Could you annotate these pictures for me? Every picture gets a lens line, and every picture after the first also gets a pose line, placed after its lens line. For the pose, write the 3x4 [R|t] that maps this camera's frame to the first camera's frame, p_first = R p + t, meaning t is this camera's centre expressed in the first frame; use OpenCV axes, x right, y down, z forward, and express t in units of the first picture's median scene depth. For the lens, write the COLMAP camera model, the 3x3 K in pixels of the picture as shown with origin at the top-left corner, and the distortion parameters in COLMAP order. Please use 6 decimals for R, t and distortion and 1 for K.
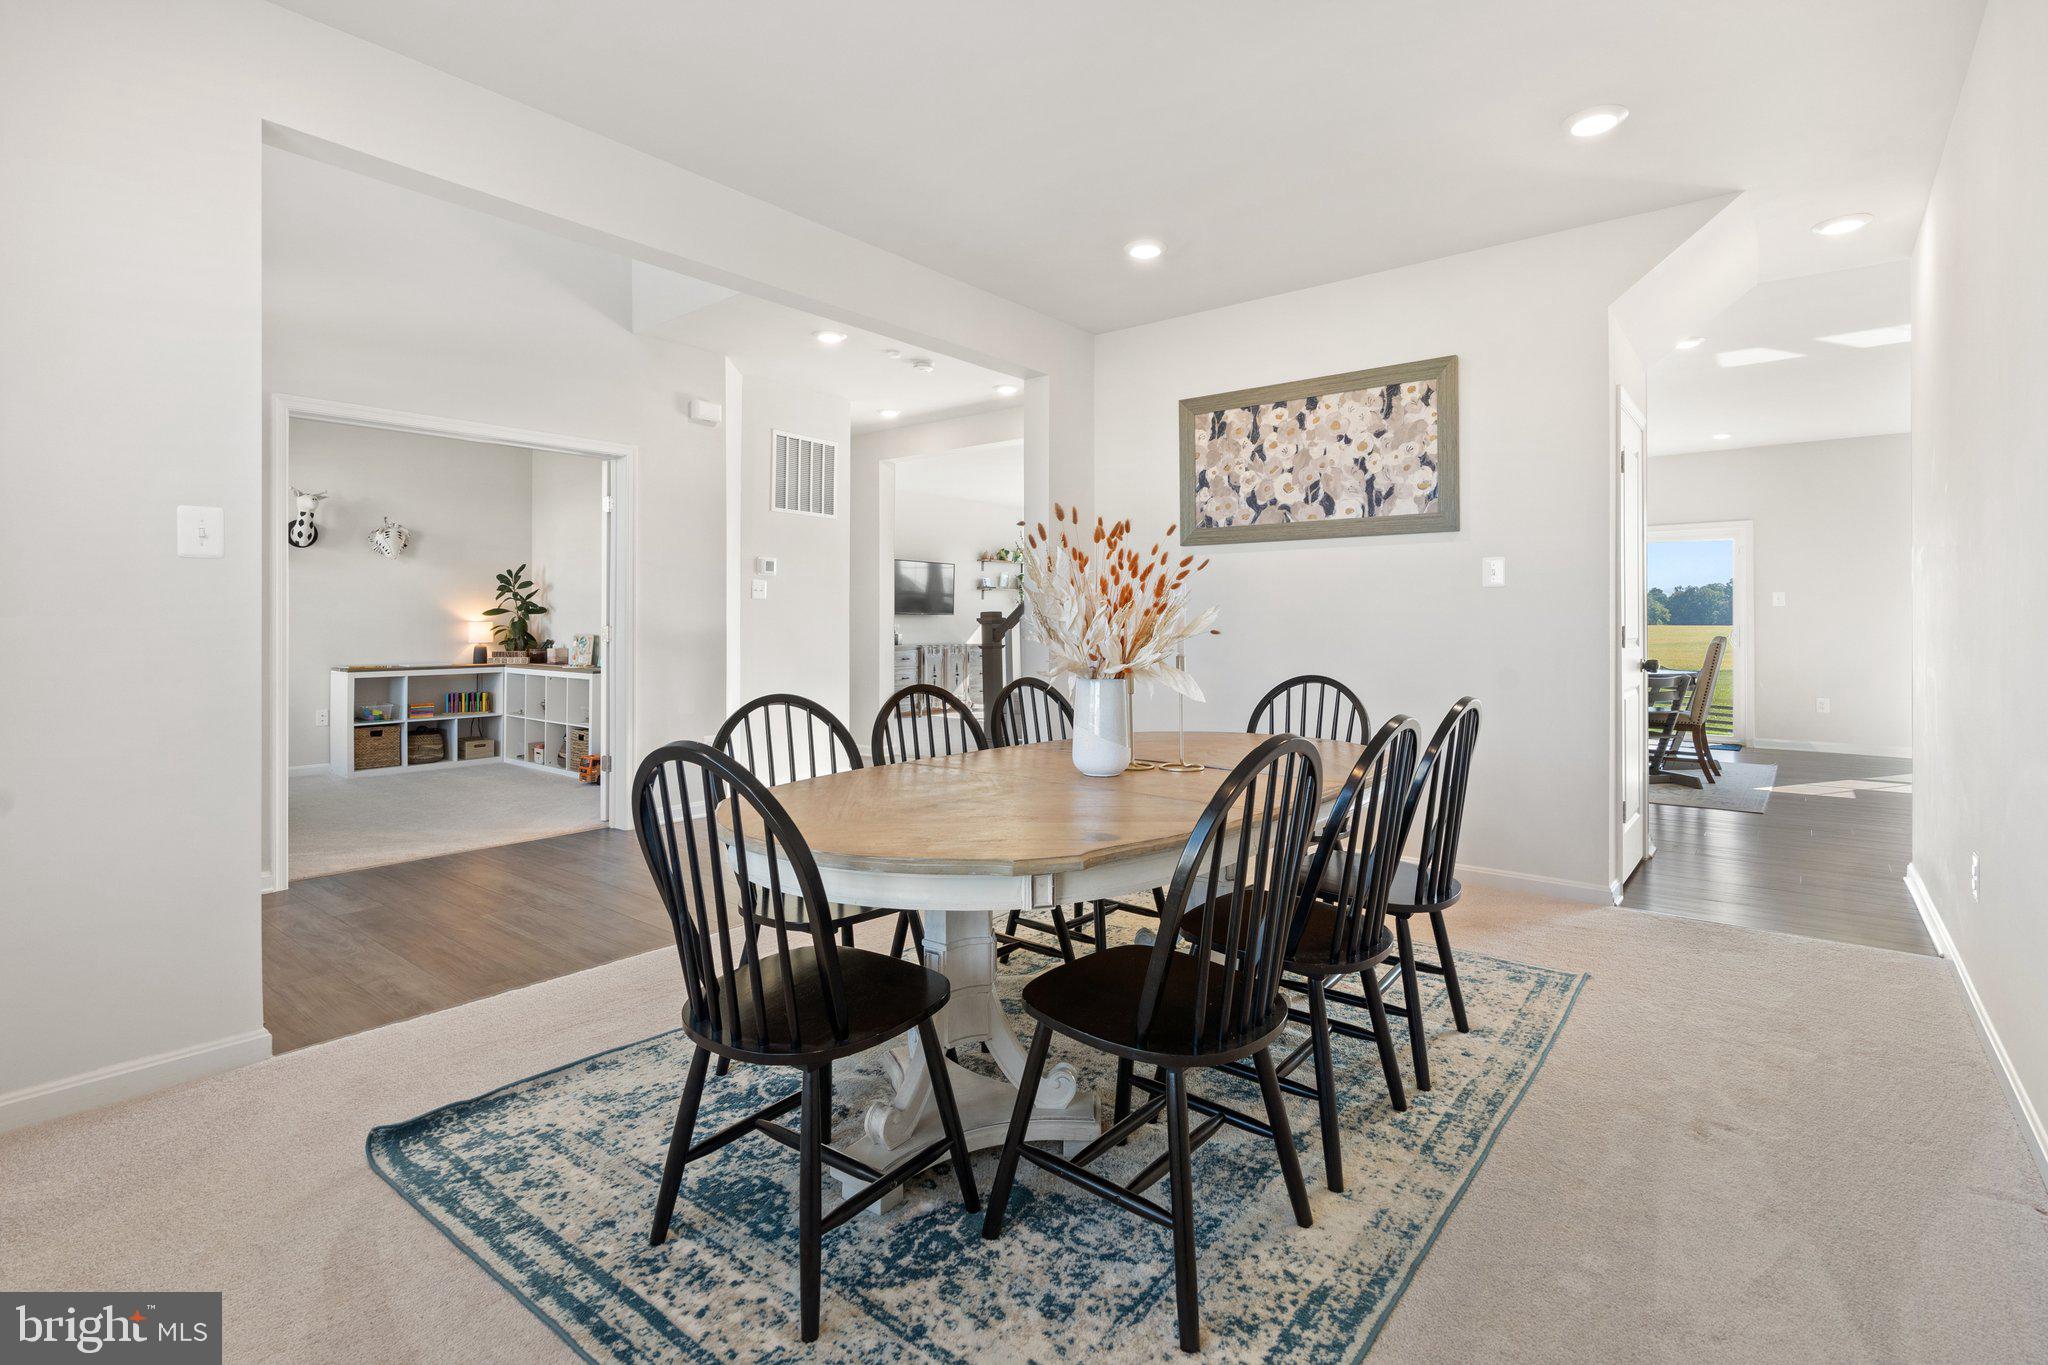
lens RADIAL K [[958.2, 0, 1033.0], [0, 958.2, 617.1], [0, 0, 1]] dist [-0.000910, 0.000031]
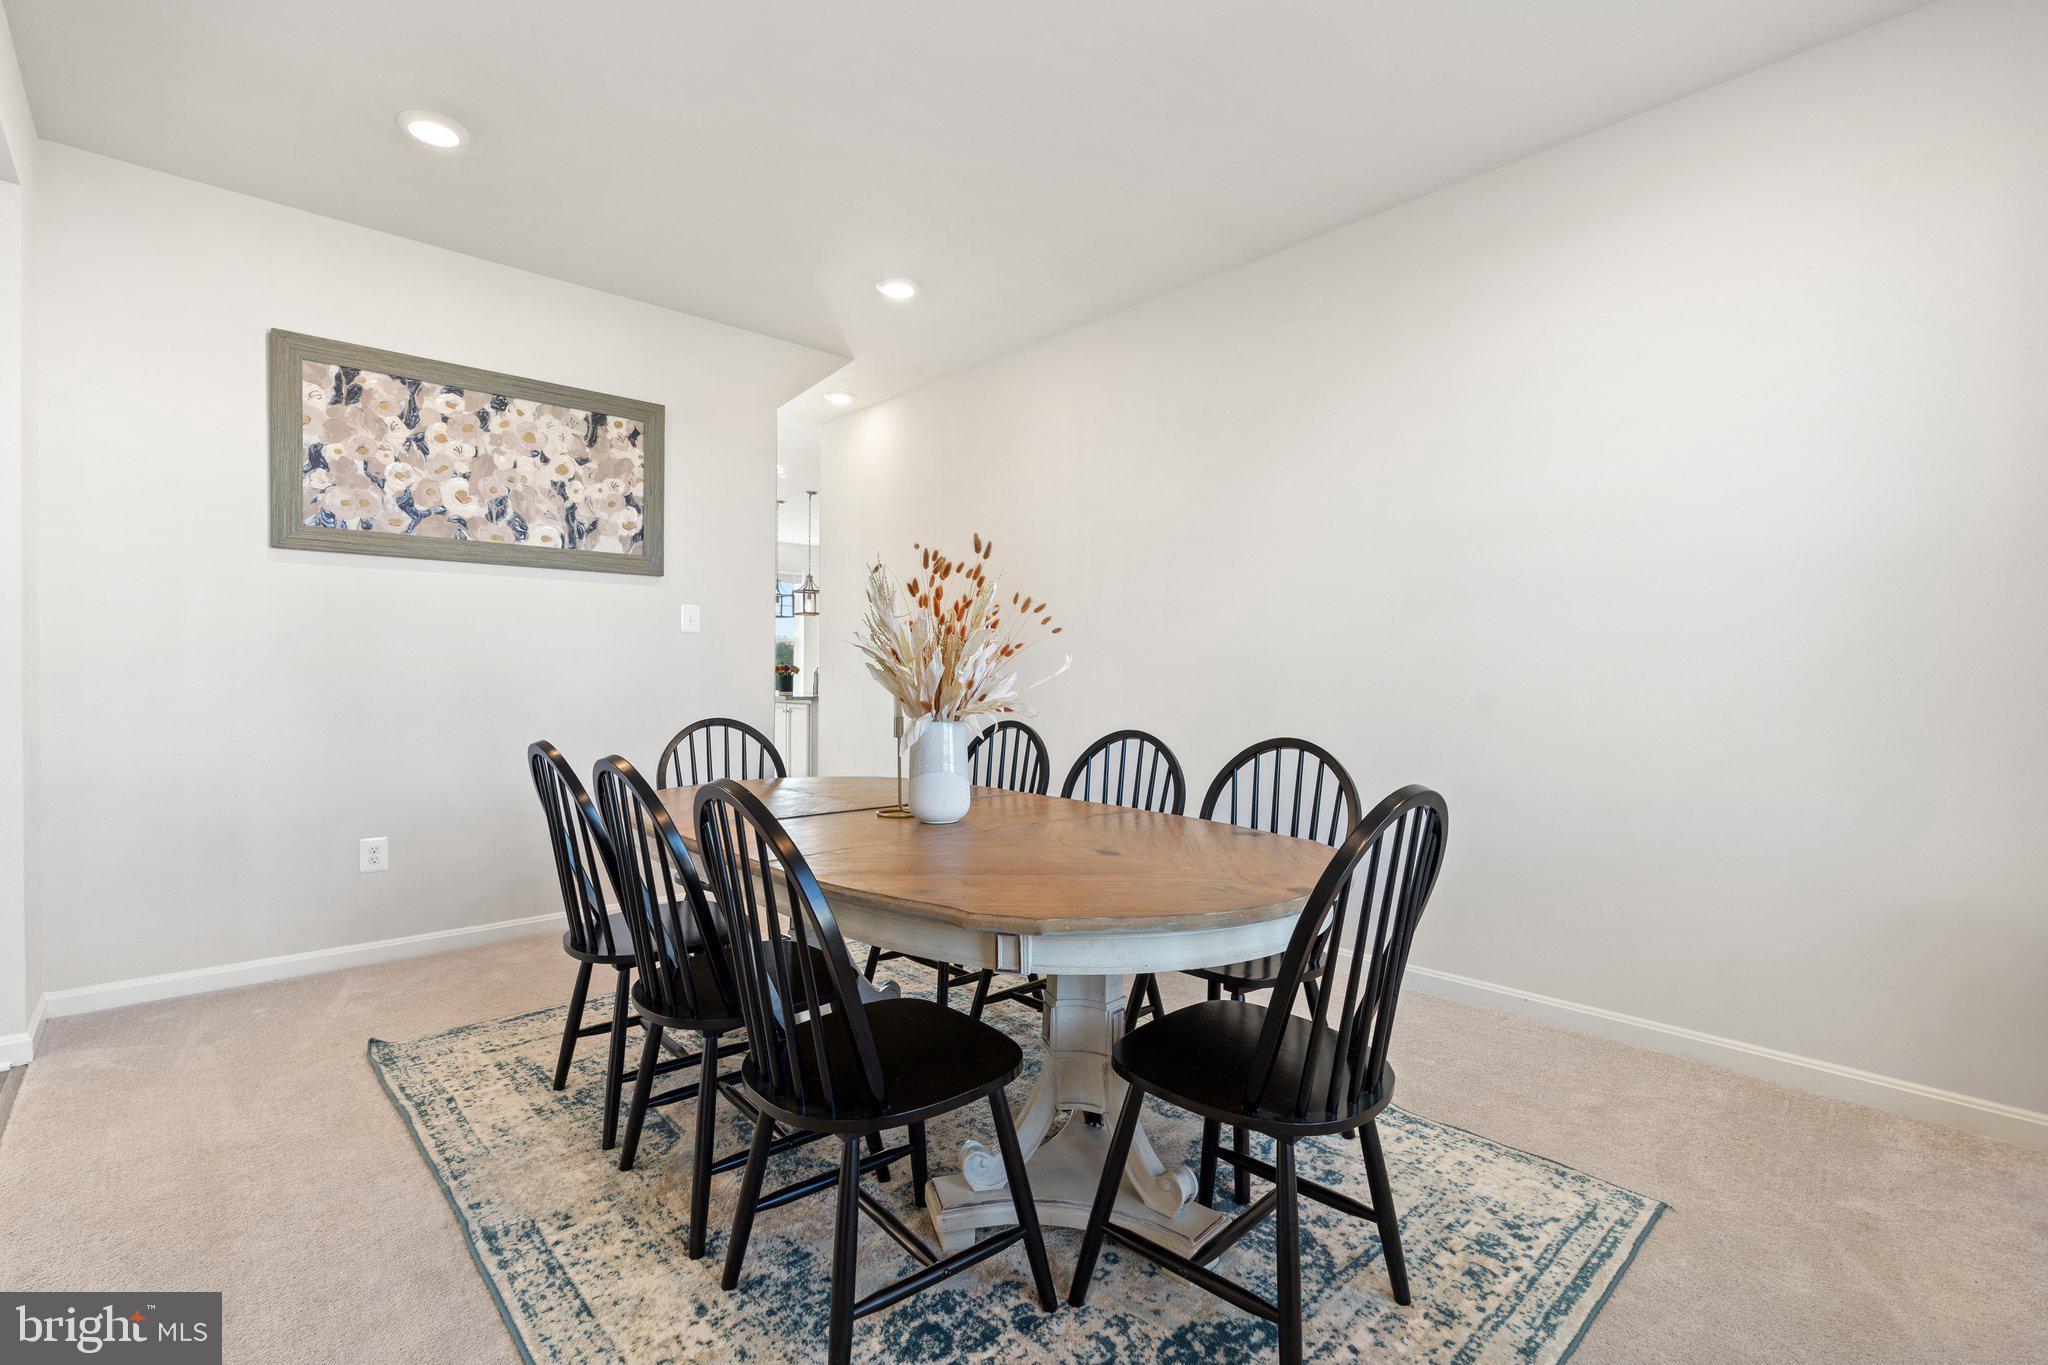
lens RADIAL K [[927.7, 0, 1027.0], [0, 927.7, 680.1], [0, 0, 1]] dist [-0.002691, 0.000057]
pose [[0.151569, -0.004392, 0.988437, -0.466085], [-0.005062, 0.999974, 0.005219, 0.014312], [-0.988434, -0.005795, 0.151543, 0.439589]]
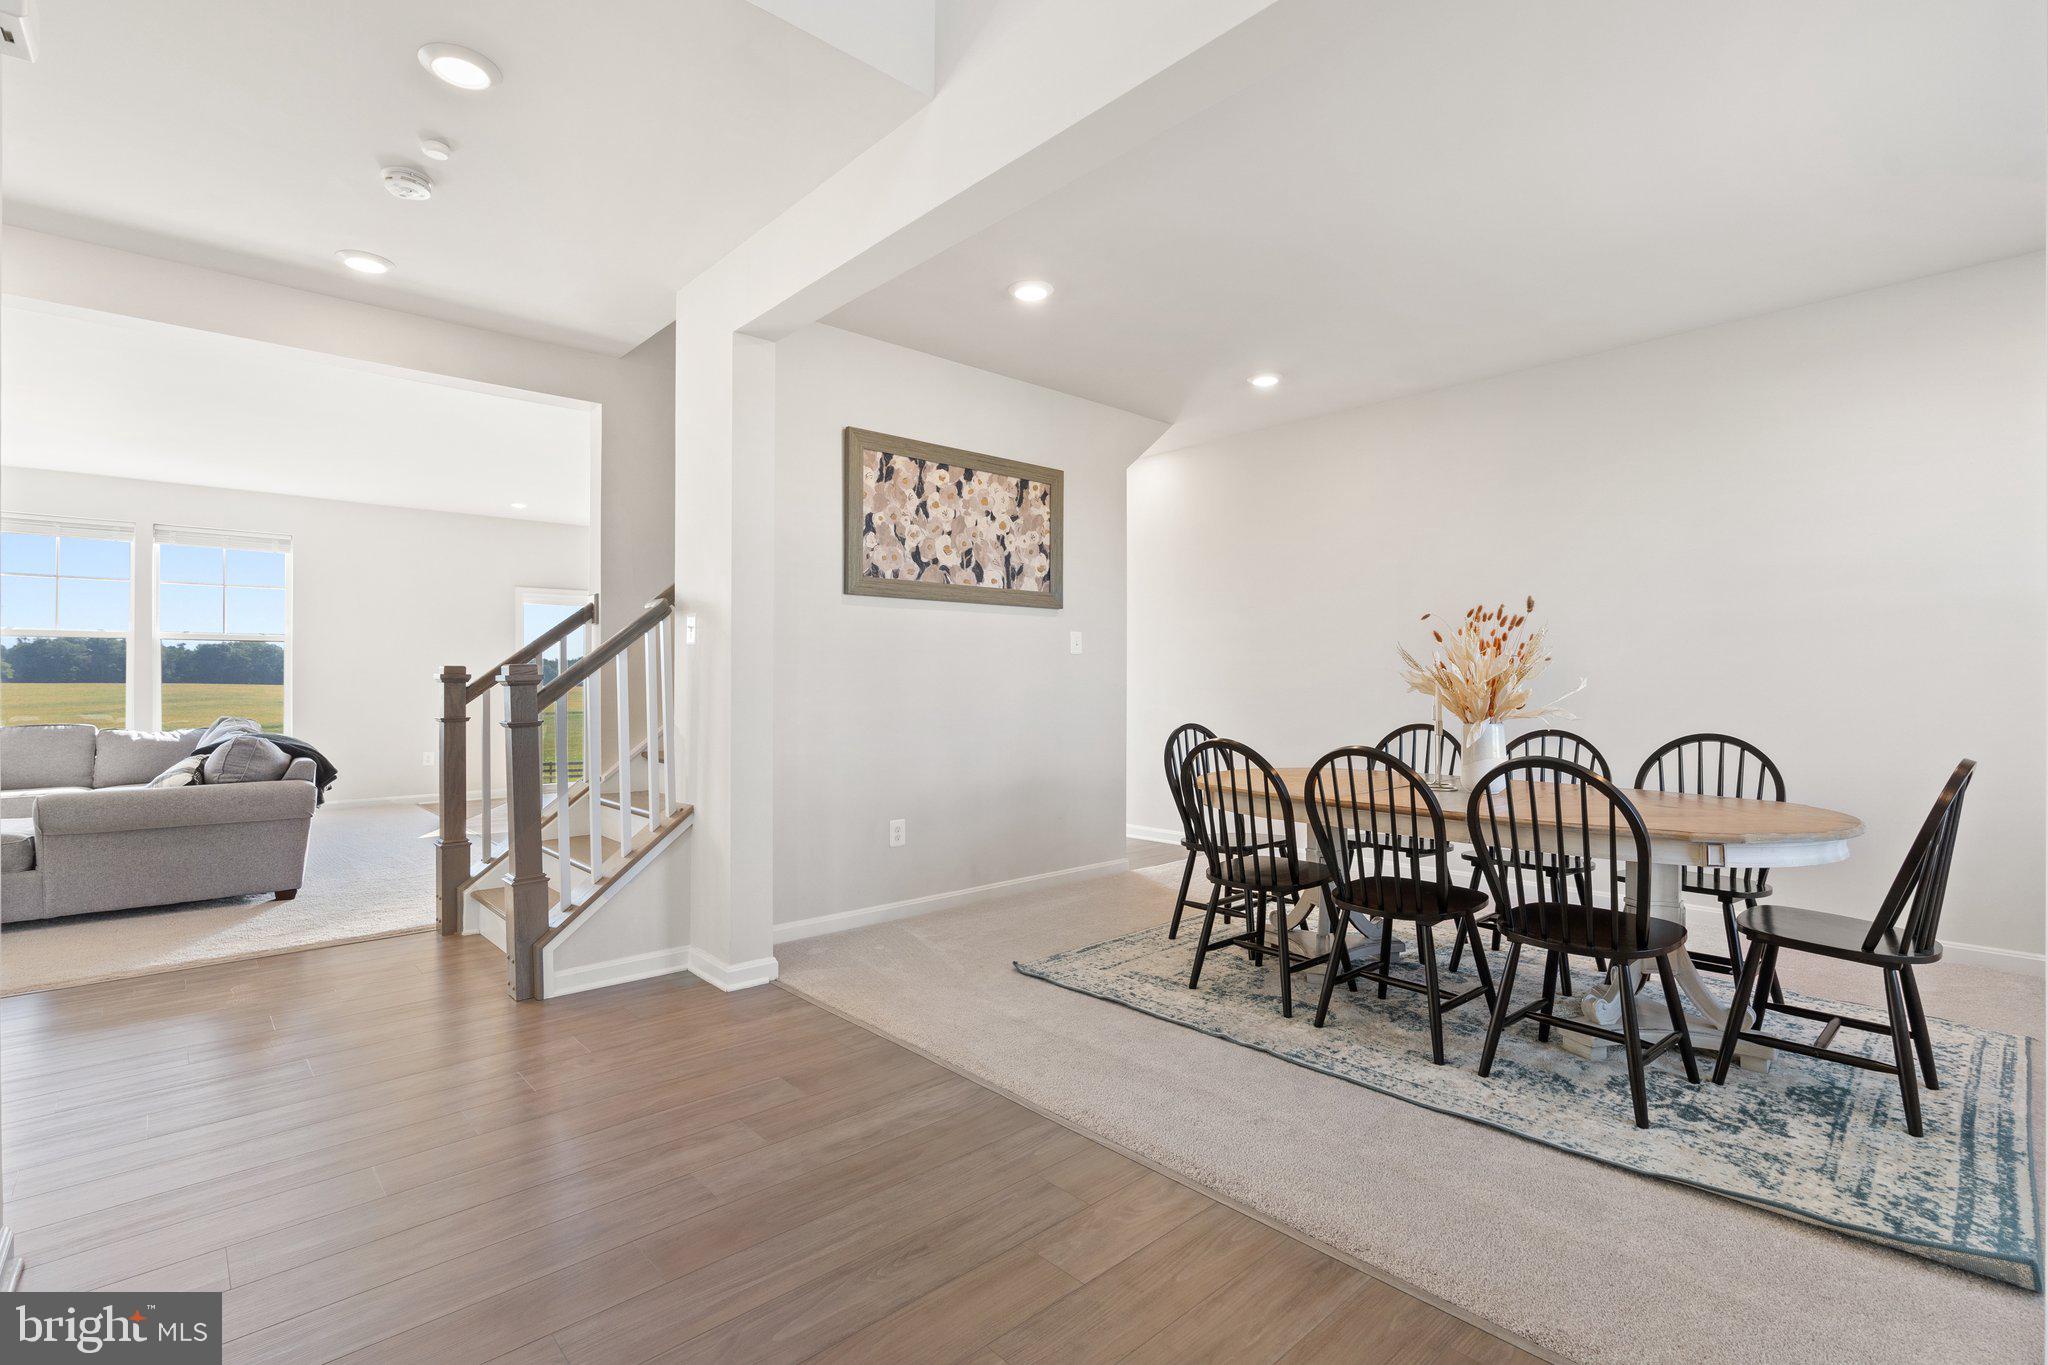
lens RADIAL K [[950.1, 0, 1036.1], [0, 950.1, 665.3], [0, 0, 1]] dist [-0.006396, 0.001293]
pose [[0.148455, 0.017917, 0.988757, -0.770872], [0.000807, 0.999833, -0.018238, 0.007176], [-0.988919, 0.003506, 0.148416, 0.810752]]
